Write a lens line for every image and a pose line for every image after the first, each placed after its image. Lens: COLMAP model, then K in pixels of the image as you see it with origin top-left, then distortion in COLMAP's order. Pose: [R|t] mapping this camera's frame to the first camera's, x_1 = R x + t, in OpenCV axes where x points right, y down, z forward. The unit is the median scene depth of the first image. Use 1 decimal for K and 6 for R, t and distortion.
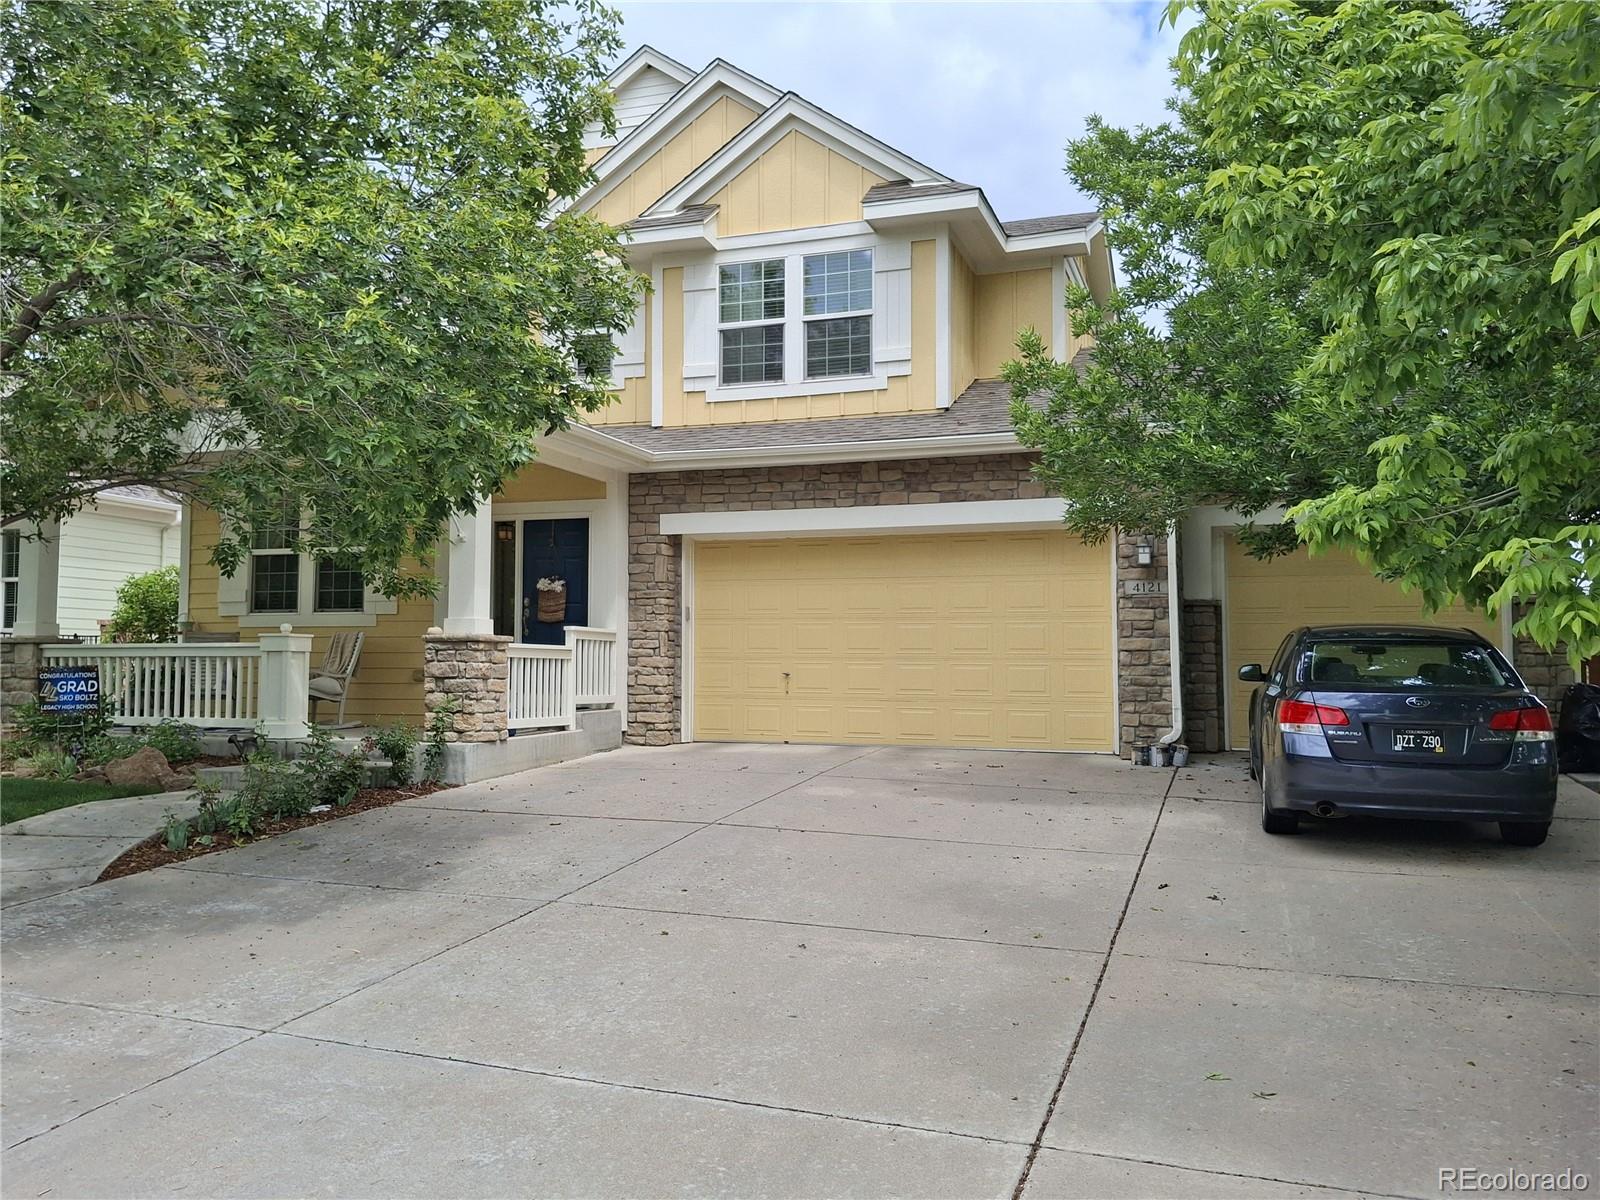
lens RADIAL K [[1180.7, 0, 806.0], [0, 1180.7, 558.9], [0, 0, 1]] dist [0.112227, -0.198003]
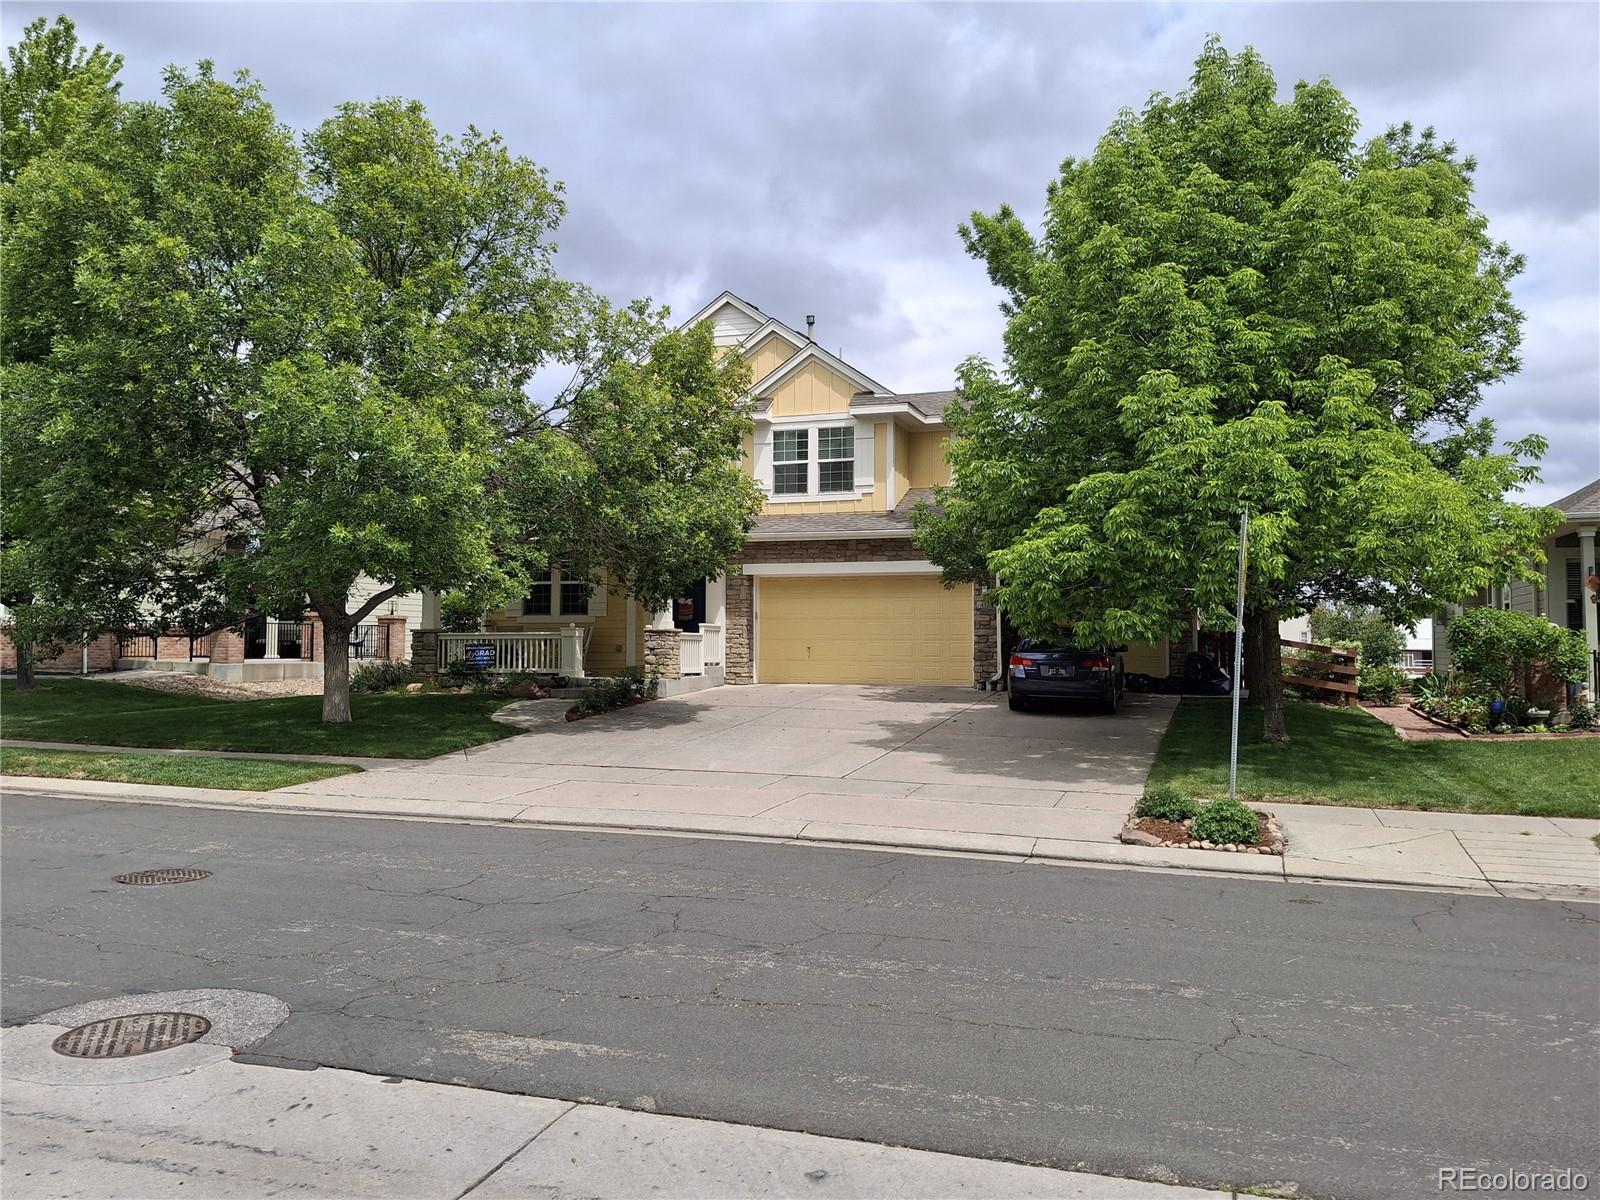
lens RADIAL K [[1180.7, 0, 806.0], [0, 1180.7, 558.9], [0, 0, 1]] dist [0.112227, -0.198003]
pose [[0.999978, 0.000189, 0.006689, -0.034506], [-0.000306, 0.999847, 0.017492, -0.079821], [-0.006684, -0.017494, 0.999825, -0.909765]]
